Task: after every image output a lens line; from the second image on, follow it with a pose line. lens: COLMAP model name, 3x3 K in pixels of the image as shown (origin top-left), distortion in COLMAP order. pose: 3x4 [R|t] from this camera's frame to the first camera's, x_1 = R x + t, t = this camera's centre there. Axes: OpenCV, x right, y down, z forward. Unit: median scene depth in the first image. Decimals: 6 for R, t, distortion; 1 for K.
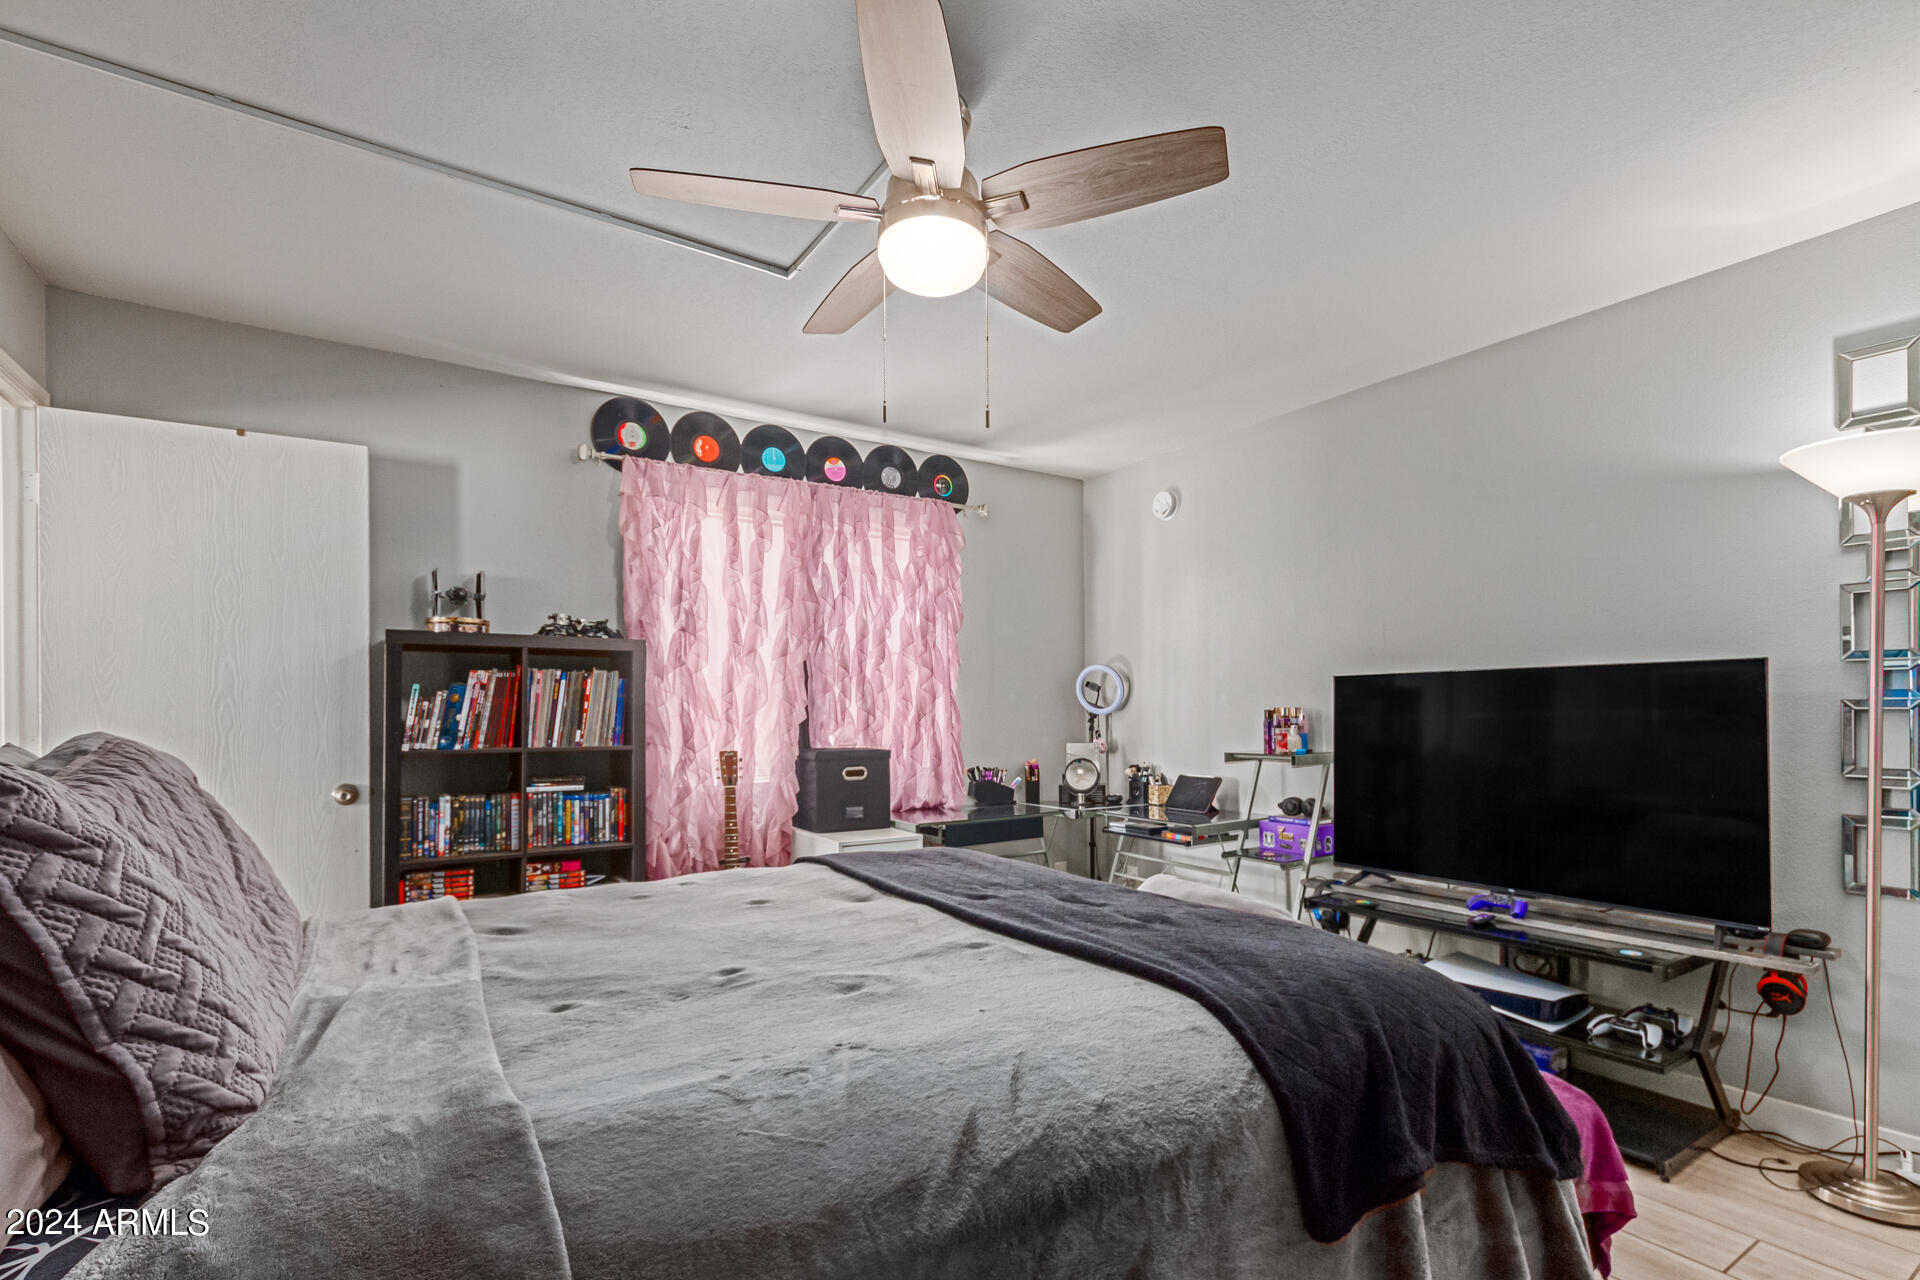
lens RADIAL K [[883.6, 0, 965.3], [0, 883.6, 700.5], [0, 0, 1]] dist [0.009724, -0.000340]
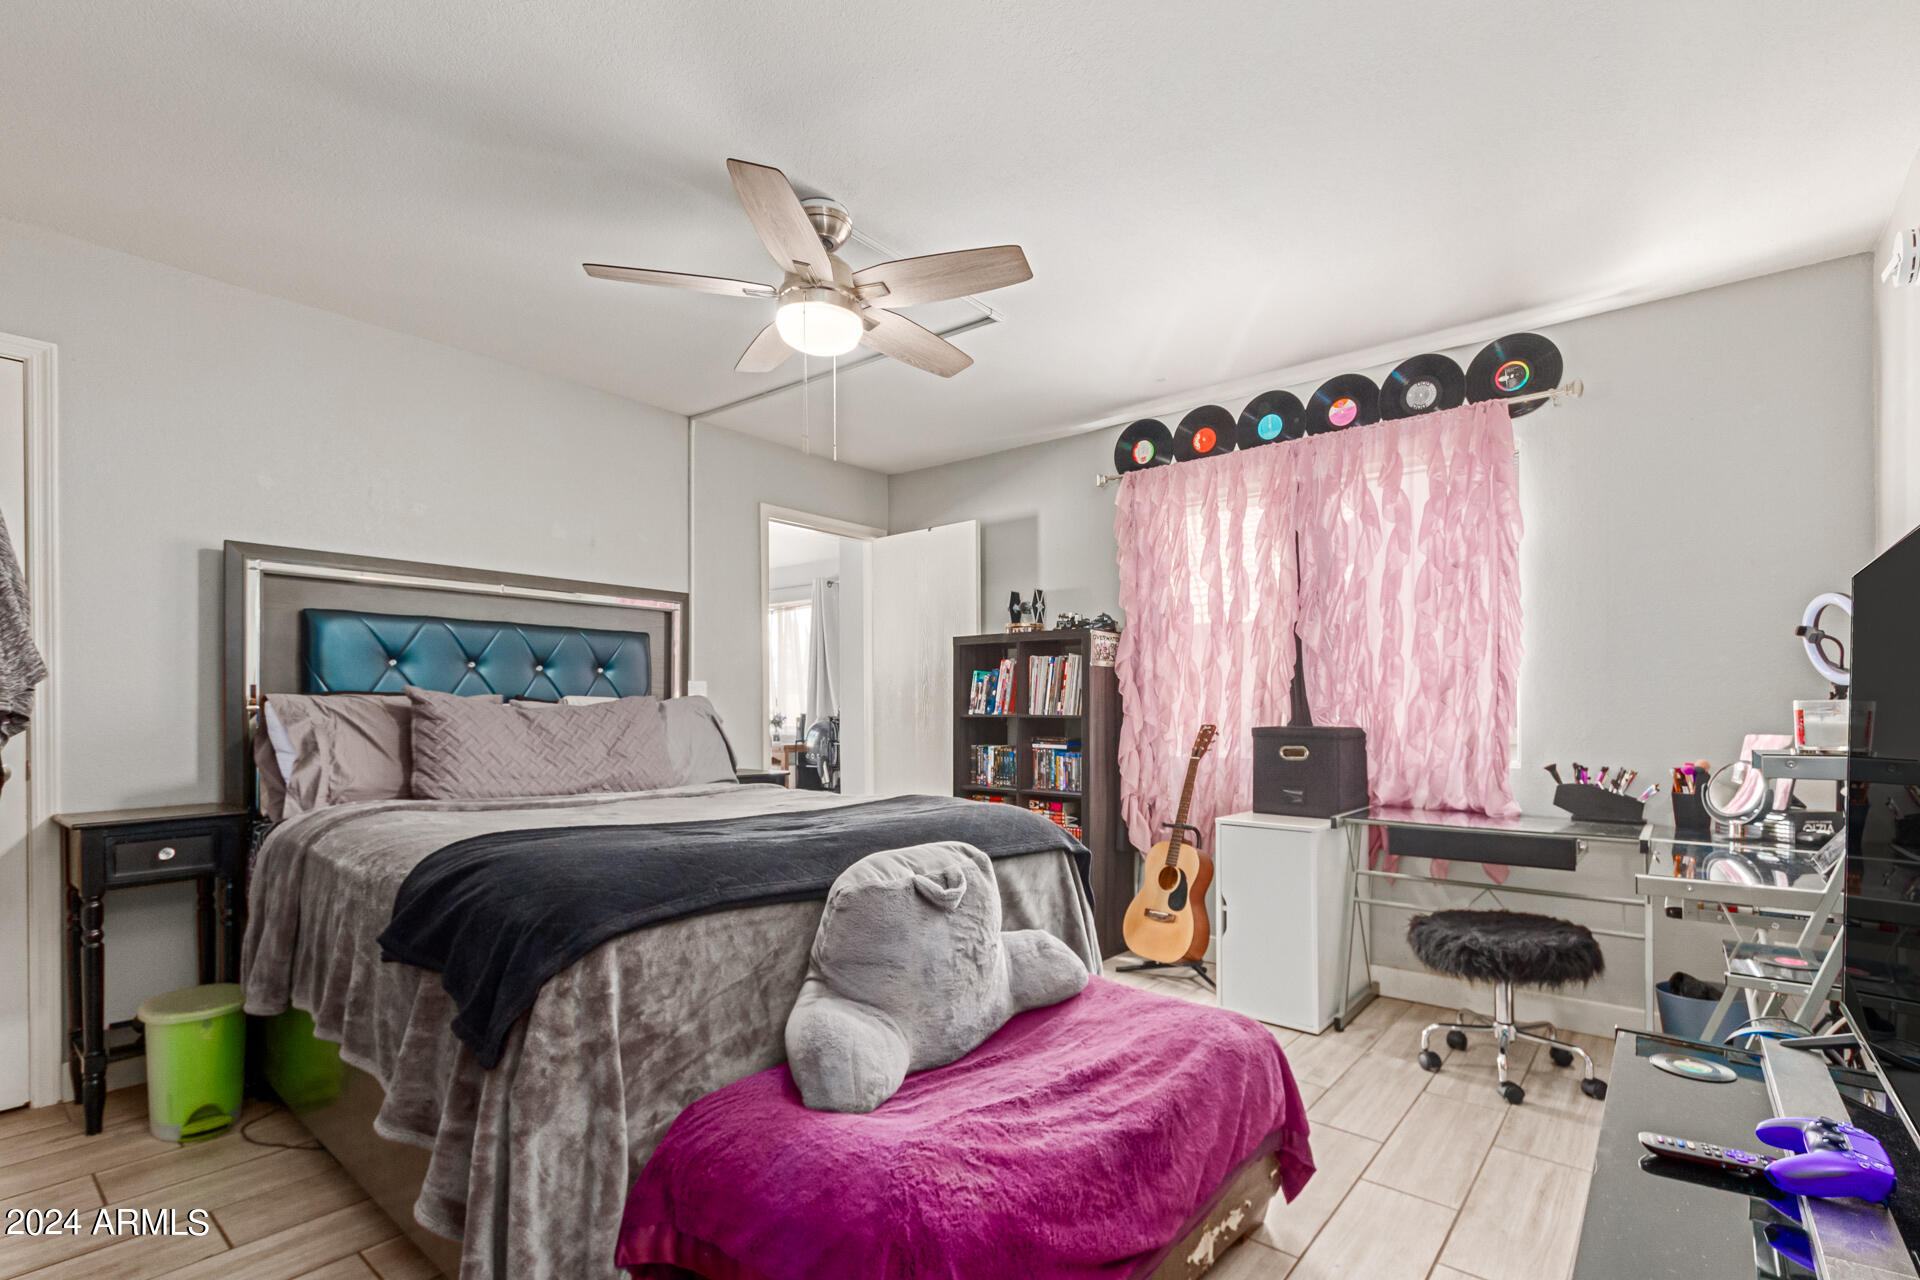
lens RADIAL K [[883.6, 0, 965.3], [0, 883.6, 700.5], [0, 0, 1]] dist [0.009724, -0.000340]
pose [[0.301034, 0.000076, -0.953613, 0.751090], [0.012764, 0.999910, 0.004109, 0.023515], [0.953528, -0.013409, 0.301006, 0.475823]]
